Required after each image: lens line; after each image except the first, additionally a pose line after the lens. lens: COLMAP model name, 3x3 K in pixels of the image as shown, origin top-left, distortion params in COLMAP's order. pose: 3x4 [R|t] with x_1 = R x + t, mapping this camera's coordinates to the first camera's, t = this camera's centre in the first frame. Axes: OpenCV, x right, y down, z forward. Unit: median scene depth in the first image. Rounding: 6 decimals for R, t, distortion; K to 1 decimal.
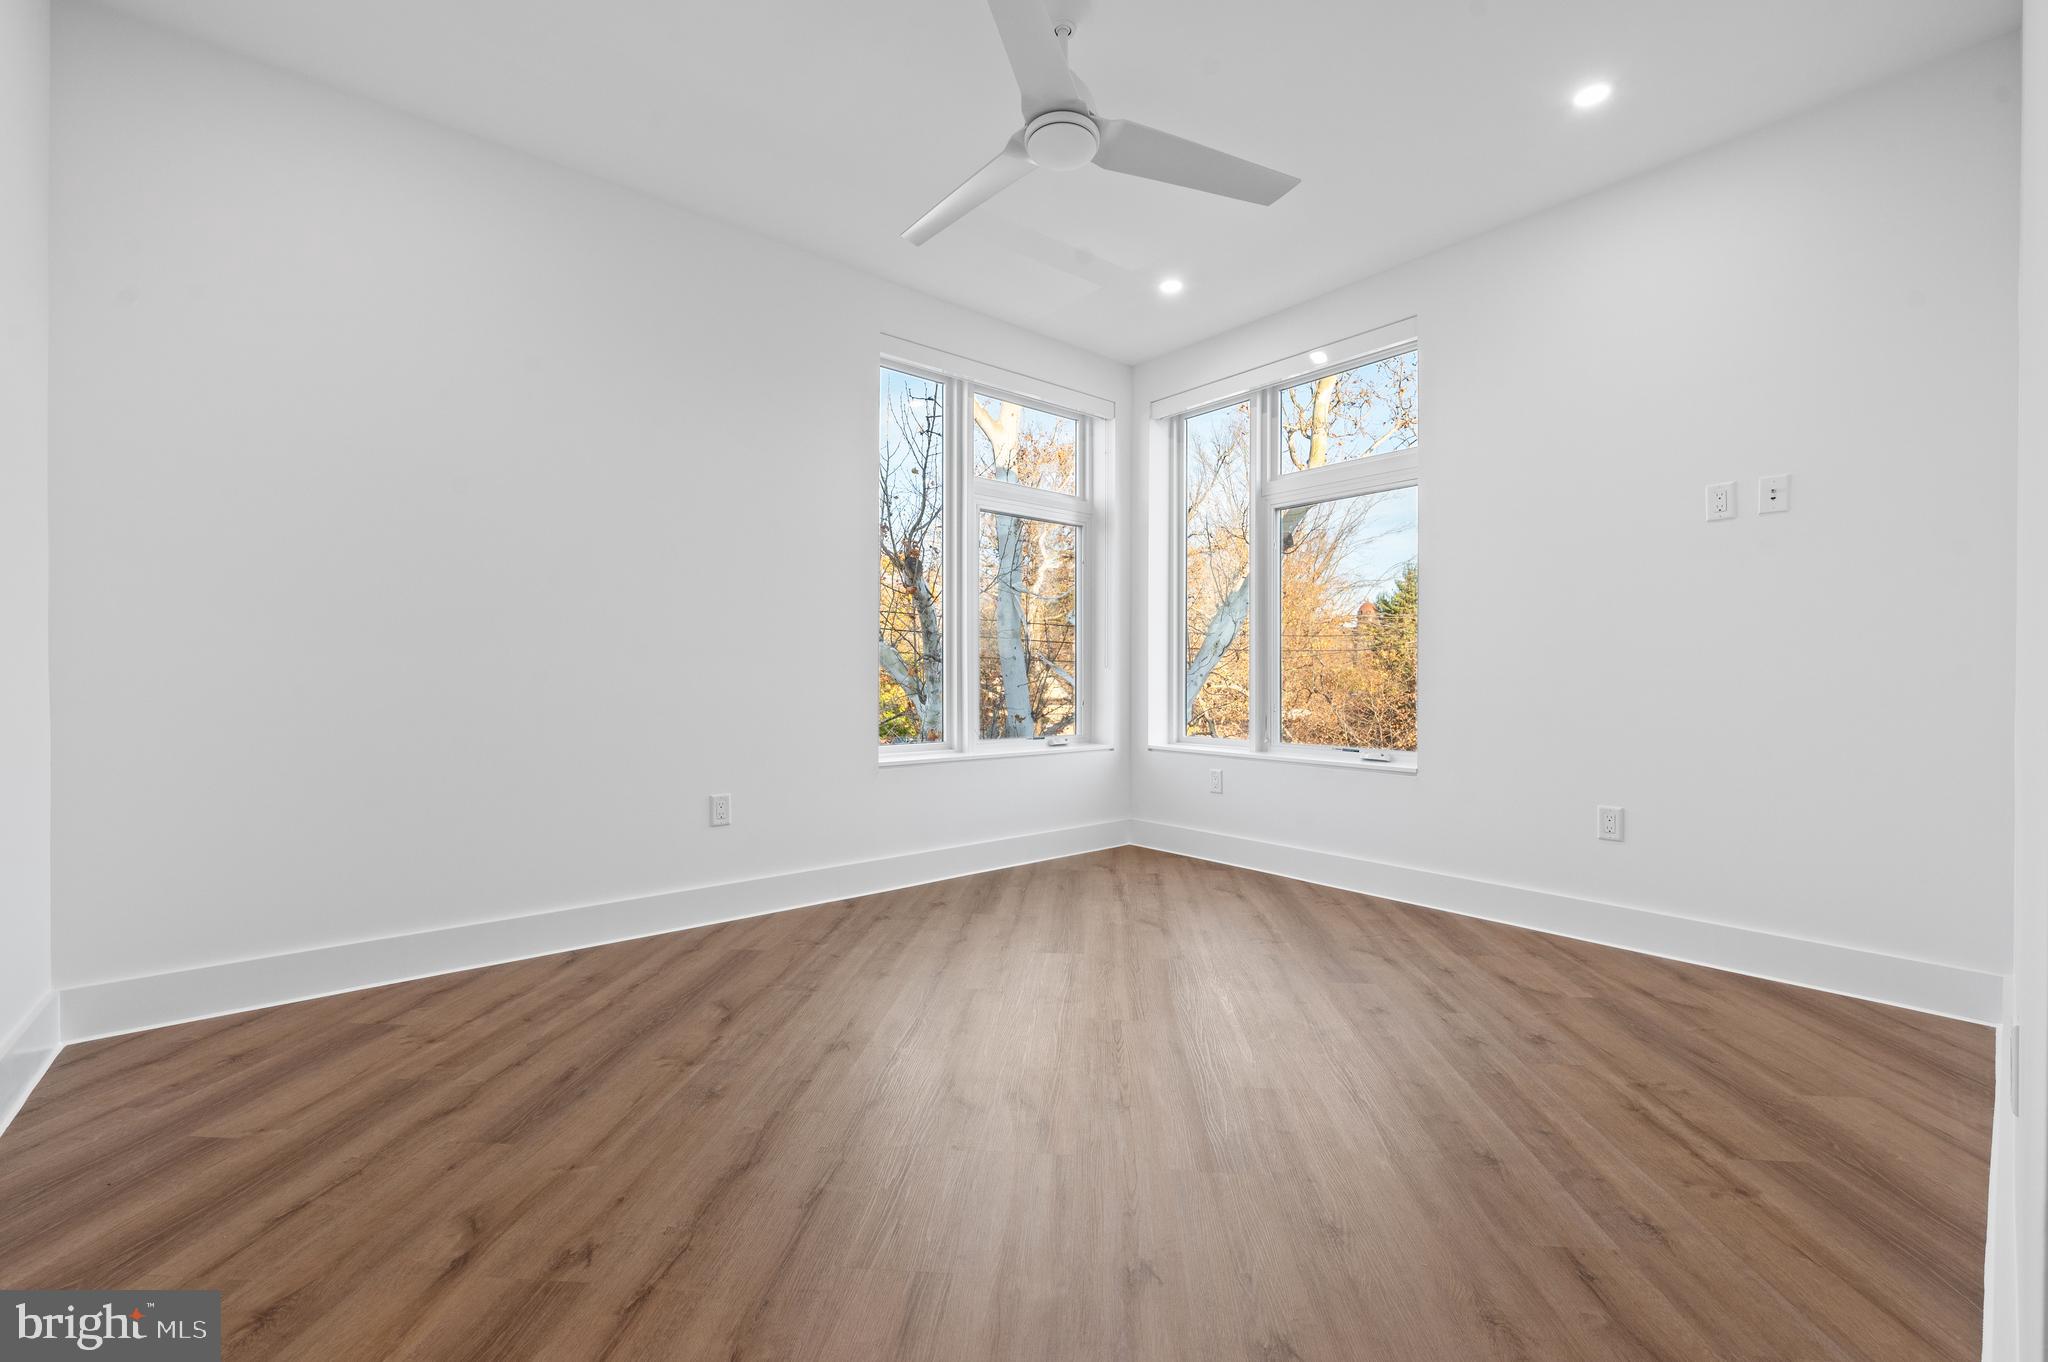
lens RADIAL K [[880.9, 0, 1024.0], [0, 880.9, 681.0], [0, 0, 1]] dist [0.000123, 0.000096]
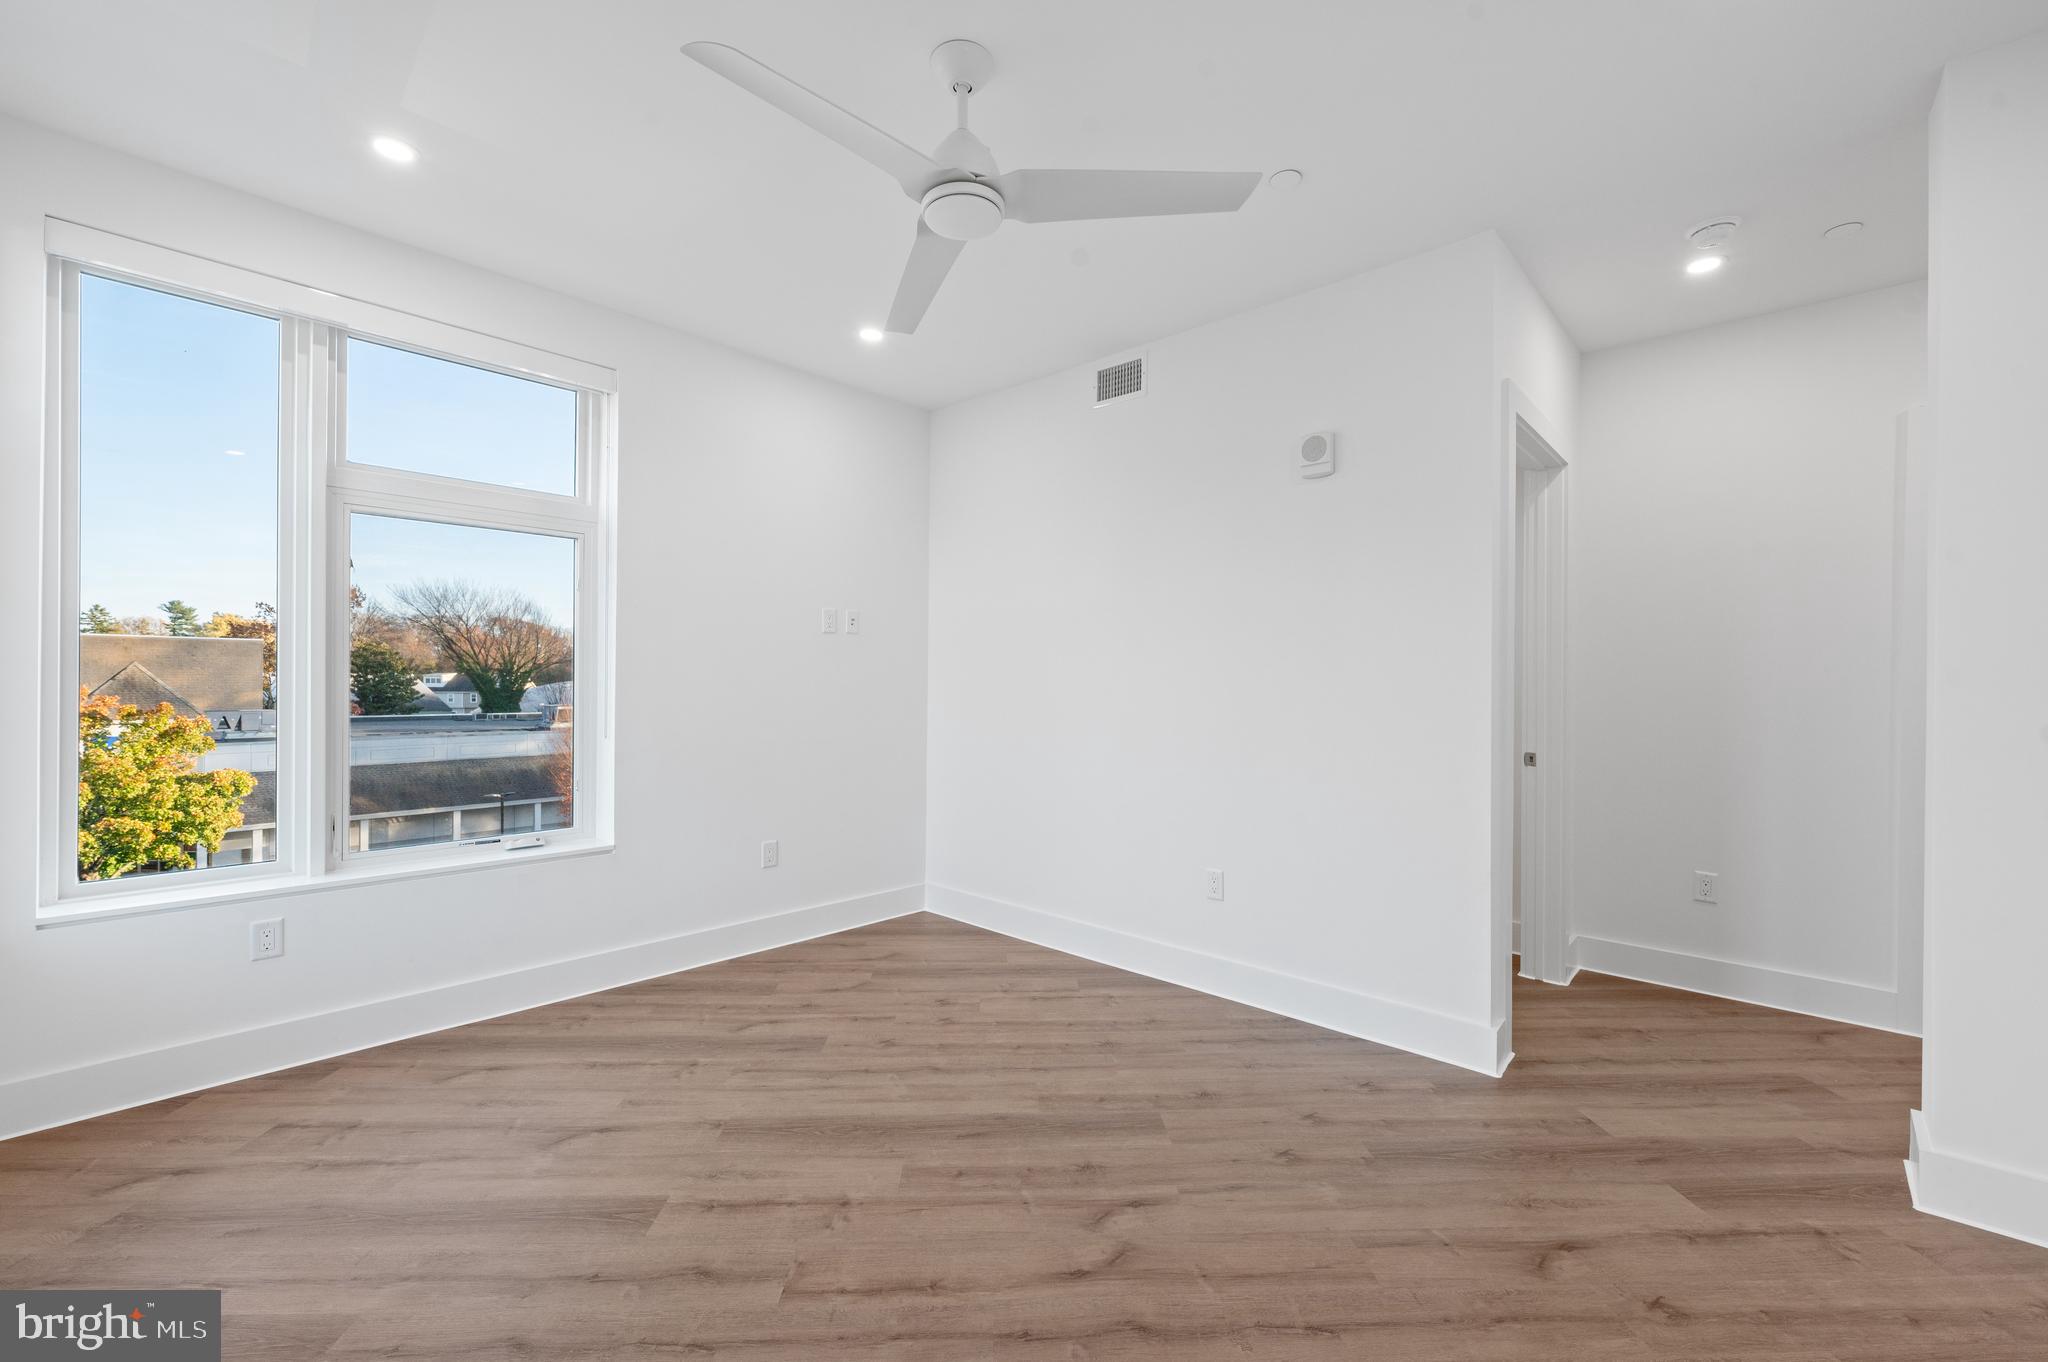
lens RADIAL K [[815.2, 0, 1028.1], [0, 815.2, 688.7], [0, 0, 1]] dist [-0.000007, -0.000053]
pose [[-0.142674, -0.001155, 0.989769, -0.628852], [0.000668, 0.999999, 0.001263, -0.090204], [-0.989770, 0.000842, -0.142673, 0.868439]]
